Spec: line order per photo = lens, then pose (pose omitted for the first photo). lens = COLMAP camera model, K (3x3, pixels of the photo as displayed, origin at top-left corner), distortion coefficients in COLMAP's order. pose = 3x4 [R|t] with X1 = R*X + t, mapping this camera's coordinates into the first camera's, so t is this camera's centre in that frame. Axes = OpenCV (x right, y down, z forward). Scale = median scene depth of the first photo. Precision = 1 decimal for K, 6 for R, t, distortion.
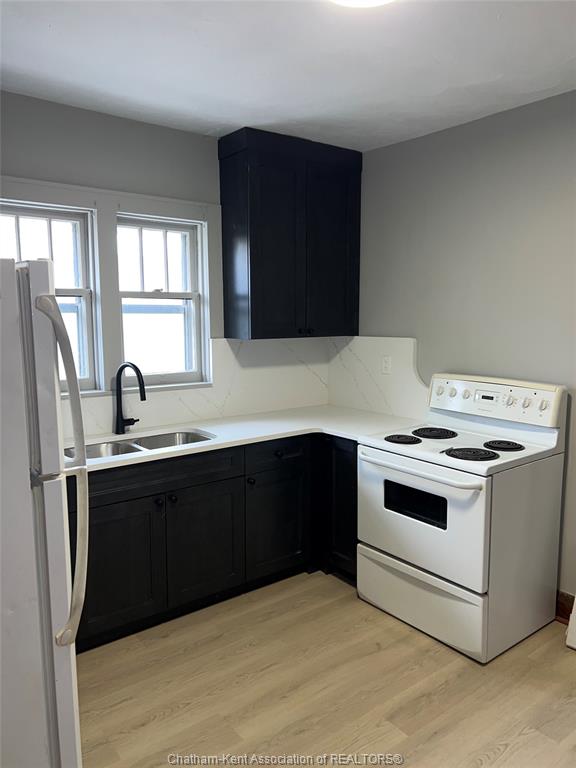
lens RADIAL K [[572.1, 0, 288.0], [0, 572.1, 384.0], [0, 0, 1]] dist [0.097661, -0.118853]
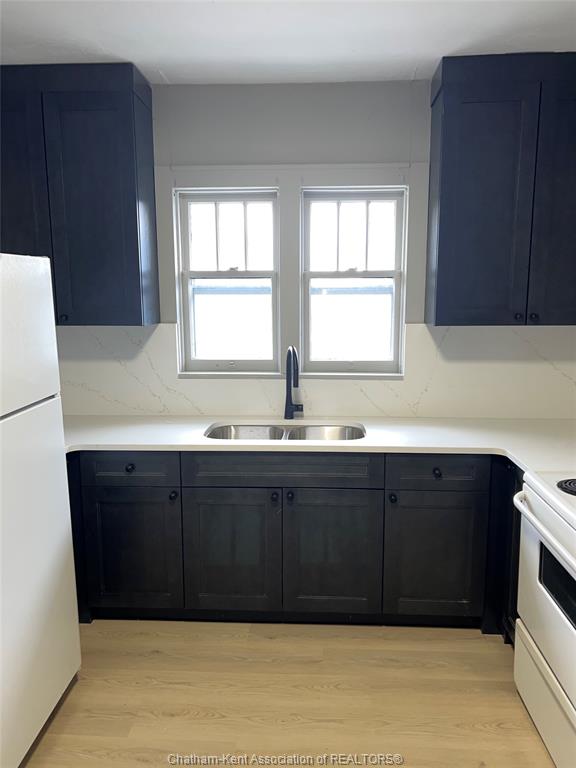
lens RADIAL K [[573.9, 0, 288.0], [0, 573.9, 384.0], [0, 0, 1]] dist [0.060961, -0.054822]
pose [[0.762732, 0.102382, -0.638560, 0.322549], [-0.080325, 0.994741, 0.063544, -0.033353], [0.641708, 0.002825, 0.766944, 0.255952]]
